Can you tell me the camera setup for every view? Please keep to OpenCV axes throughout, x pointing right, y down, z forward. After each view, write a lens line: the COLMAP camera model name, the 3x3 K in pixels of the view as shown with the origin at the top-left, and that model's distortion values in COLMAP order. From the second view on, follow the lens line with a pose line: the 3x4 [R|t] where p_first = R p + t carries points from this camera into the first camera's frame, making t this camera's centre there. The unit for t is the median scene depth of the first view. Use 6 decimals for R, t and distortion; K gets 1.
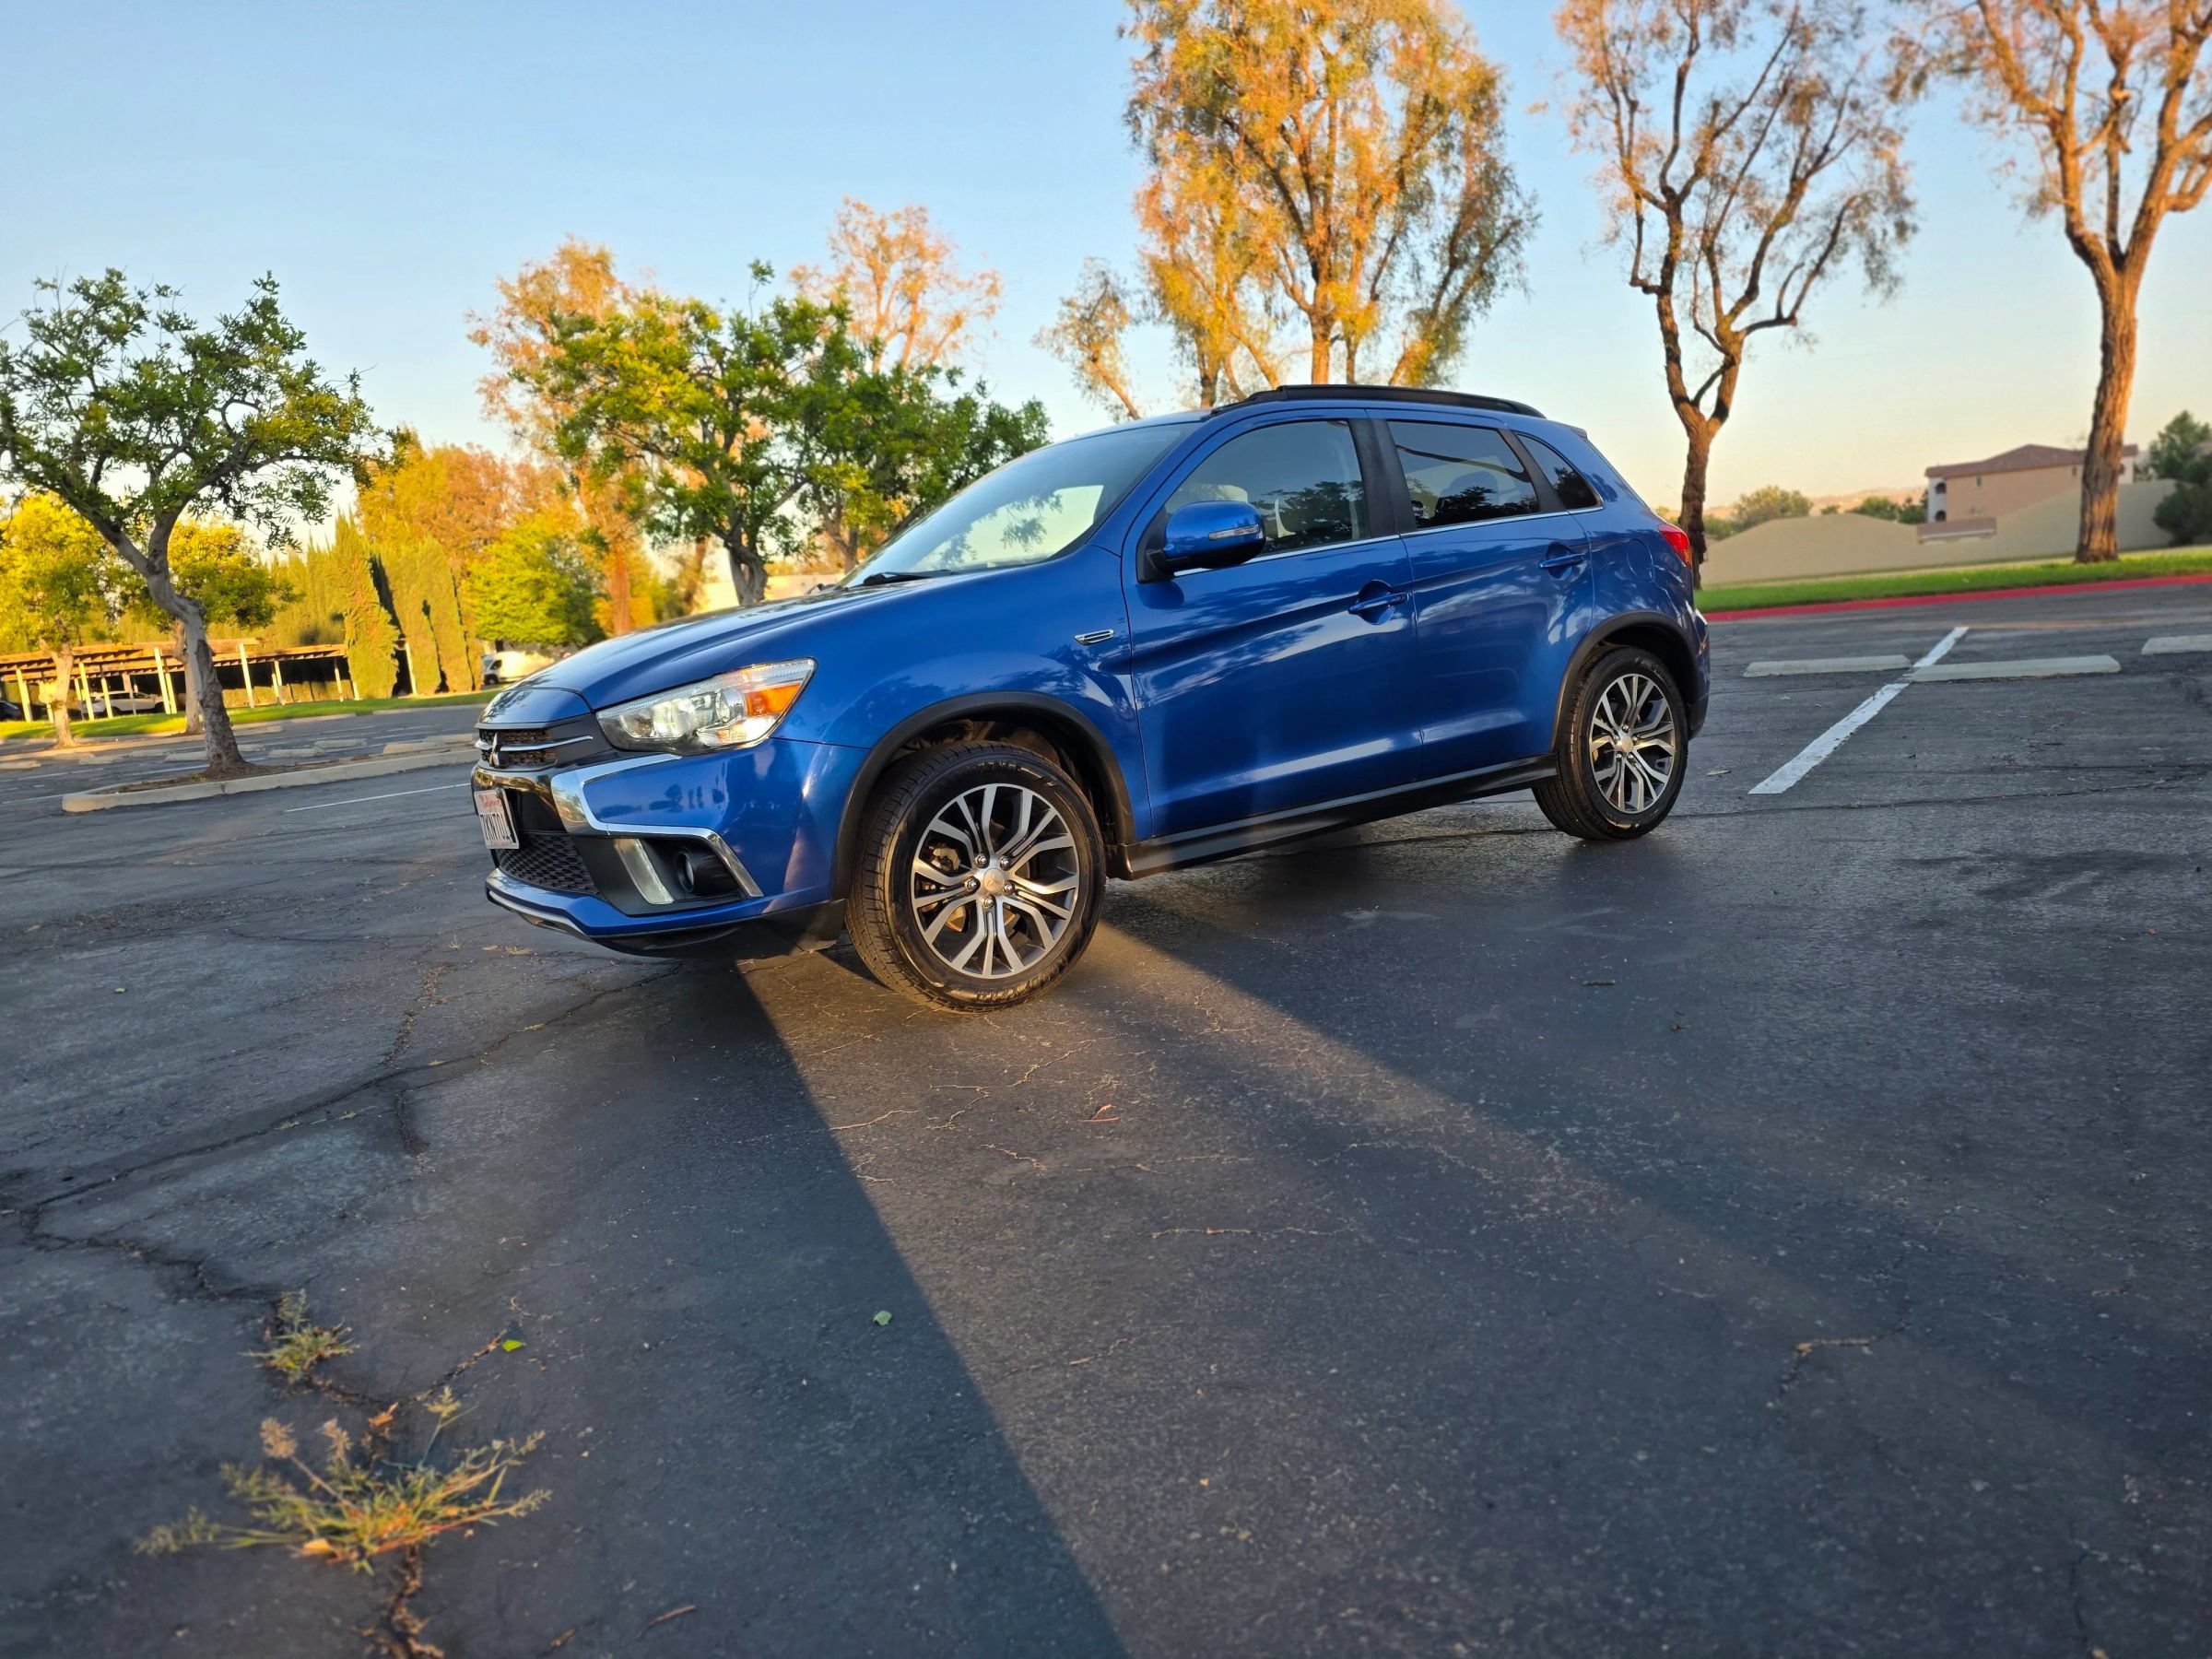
lens RADIAL K [[1471.4, 0, 1124.7], [0, 1471.4, 818.6], [0, 0, 1]] dist [0.060405, -0.044240]
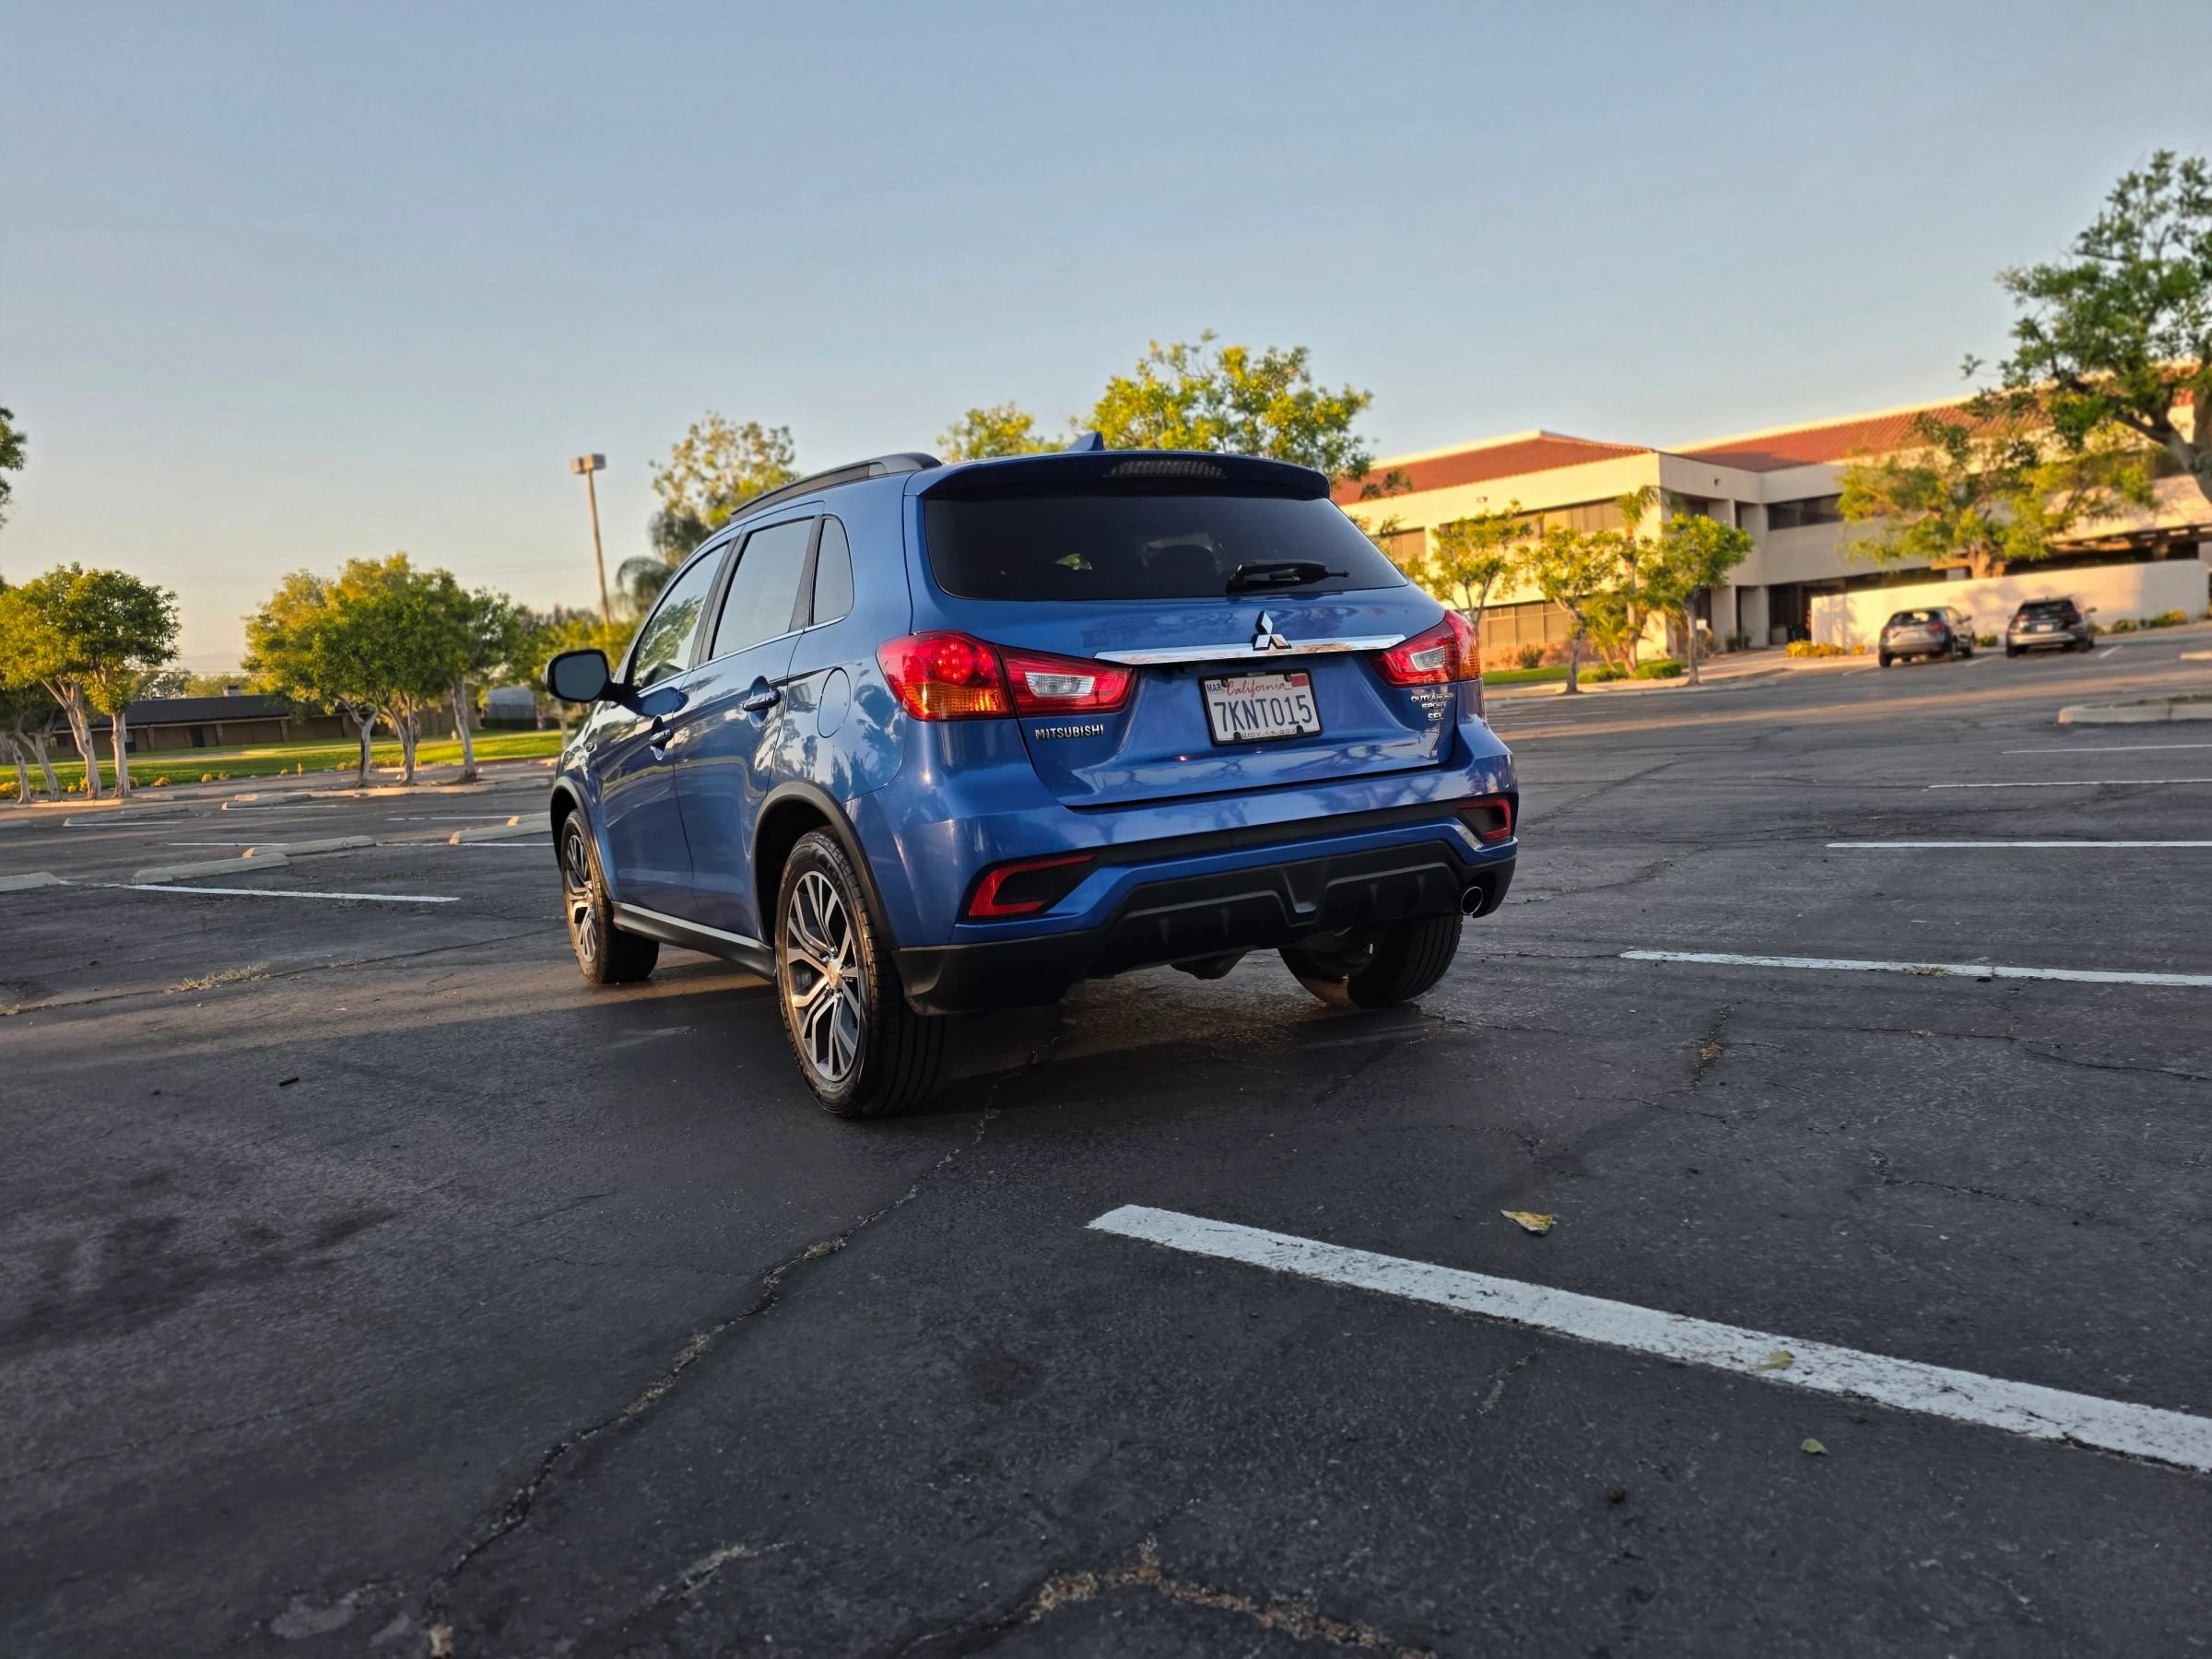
lens RADIAL K [[1471.4, 0, 1133.3], [0, 1471.4, 824.8], [0, 0, 1]] dist [0.060405, -0.044240]
pose [[-0.095441, 0.181277, -0.978790, 0.275711], [-0.048432, 0.981268, 0.186458, -0.070600], [0.994256, 0.065201, -0.084873, 0.340125]]
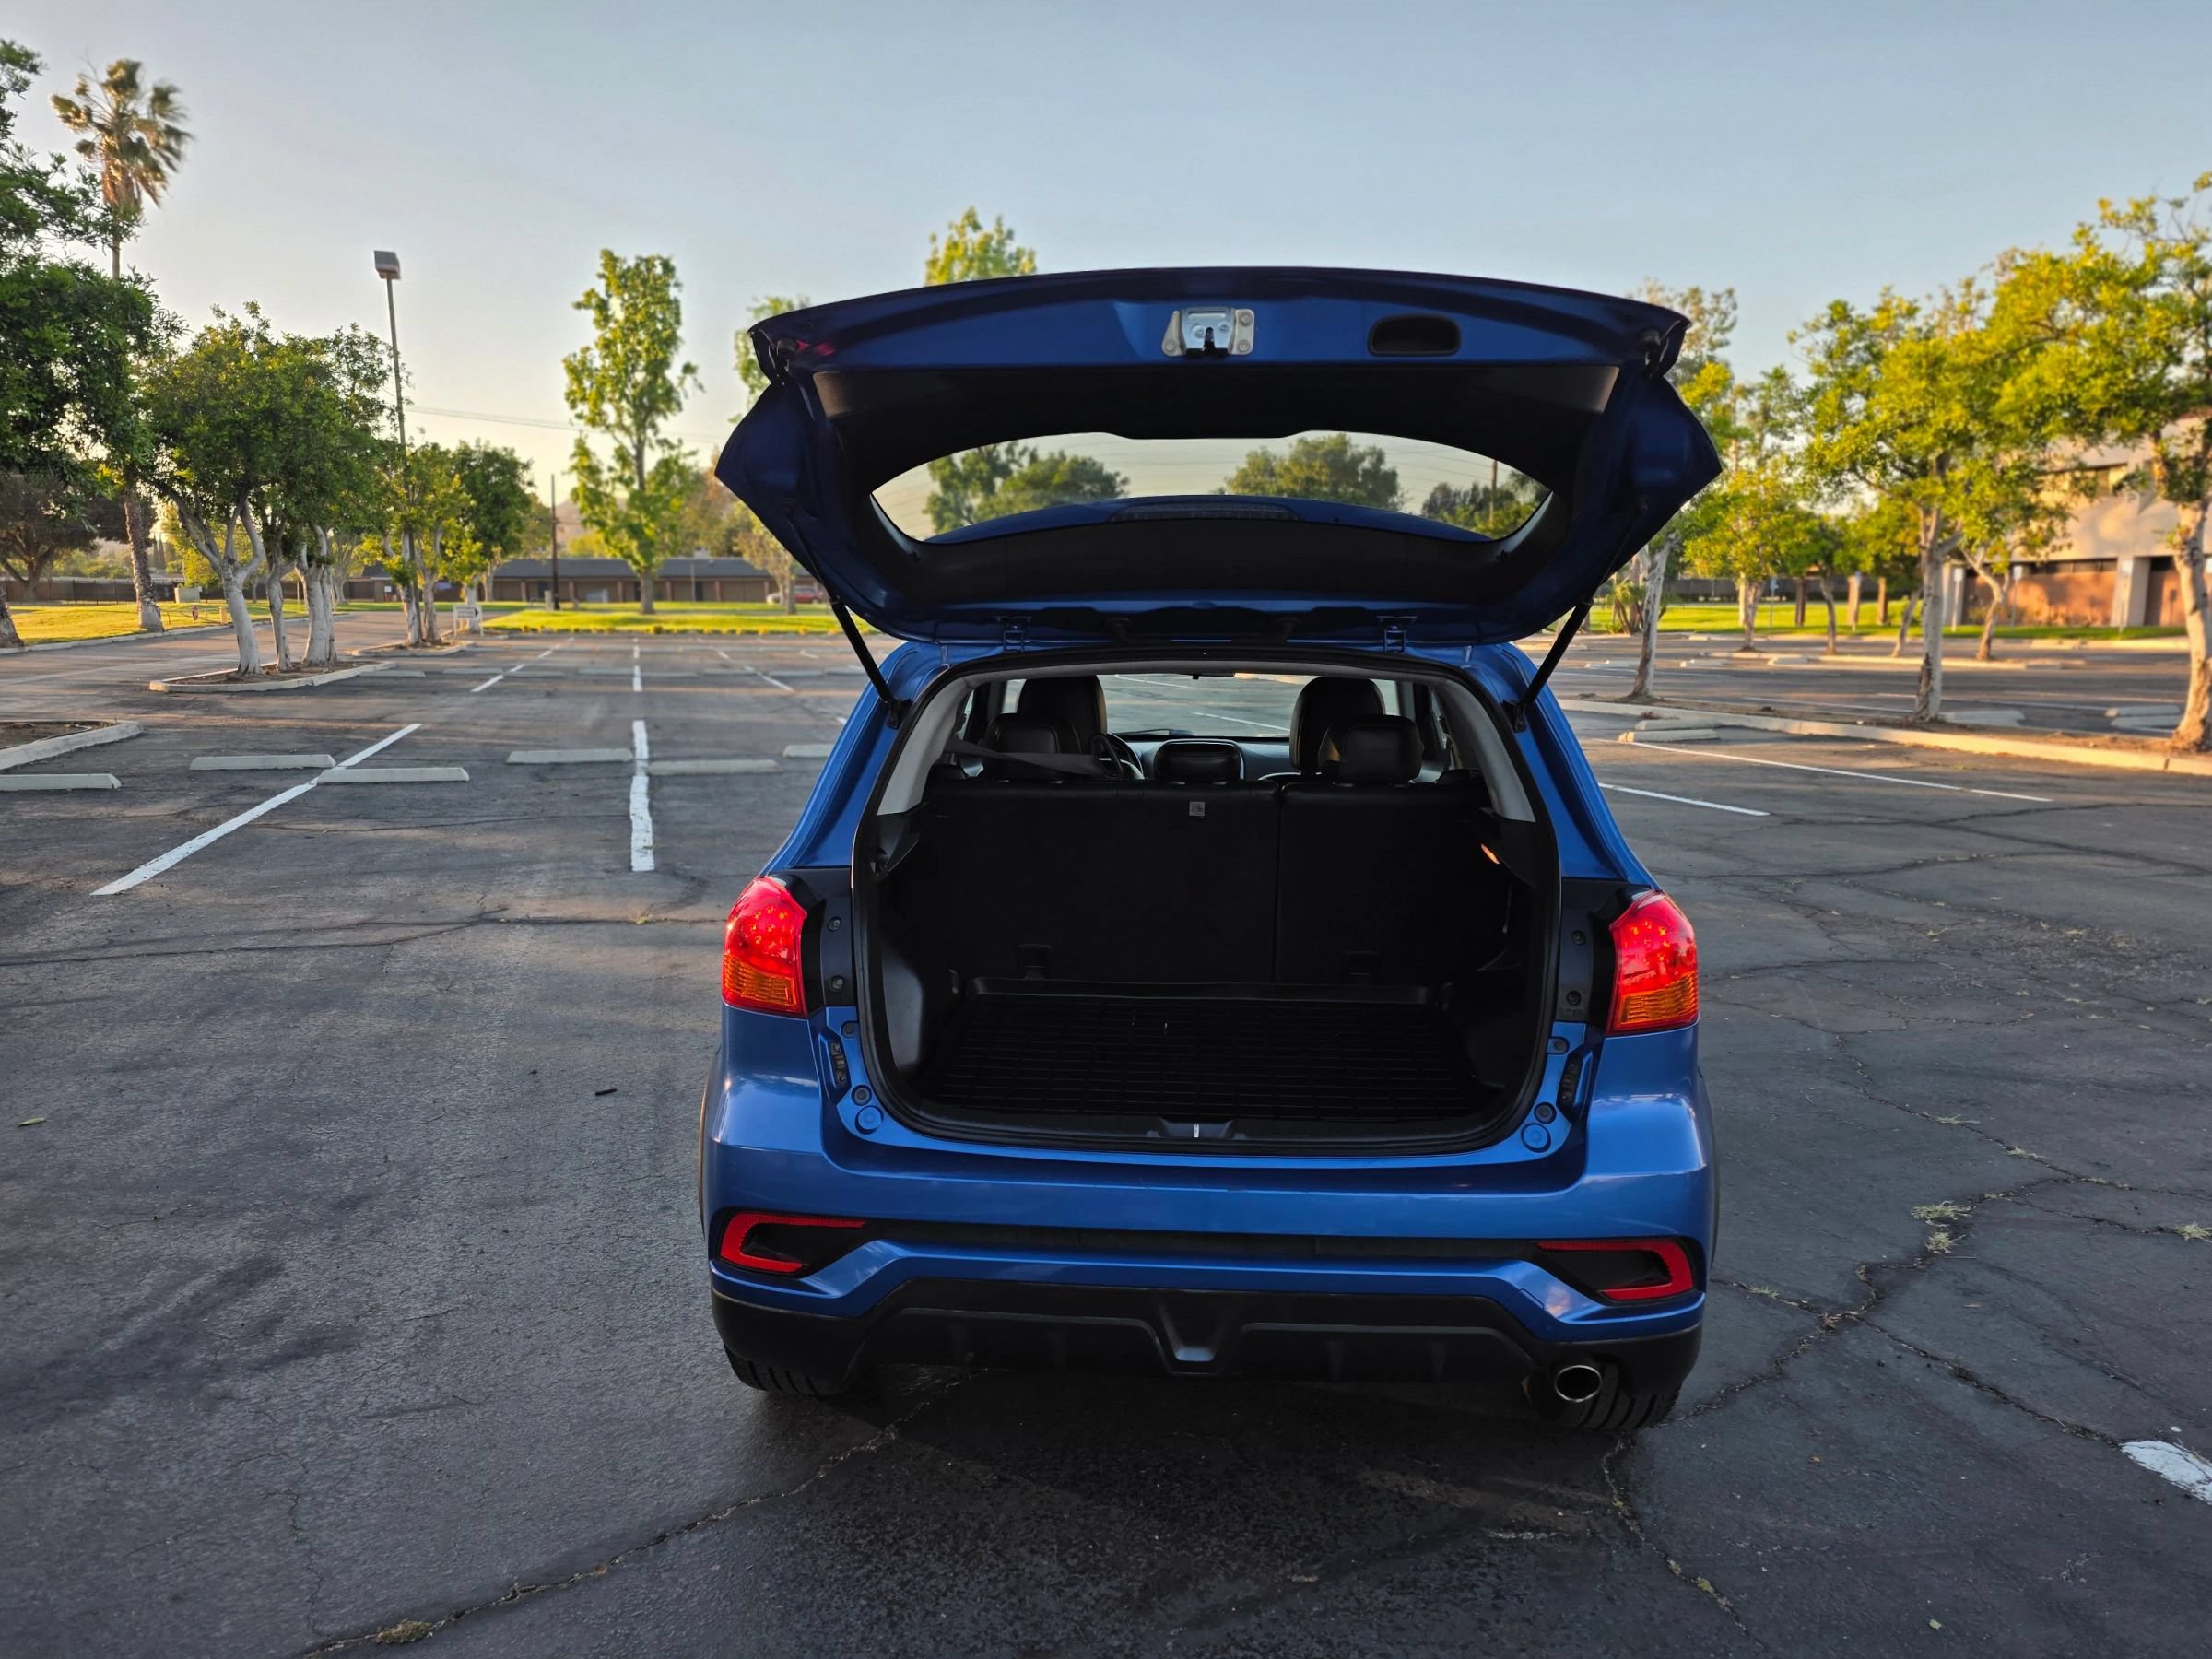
lens RADIAL K [[1471.4, 0, 1099.8], [0, 1471.4, 836.4], [0, 0, 1]] dist [0.060405, -0.044240]
pose [[-0.657222, 0.201190, -0.726348, 0.196851], [-0.044197, 0.951768, 0.303619, -0.101773], [0.752400, 0.231647, -0.616631, 0.398271]]
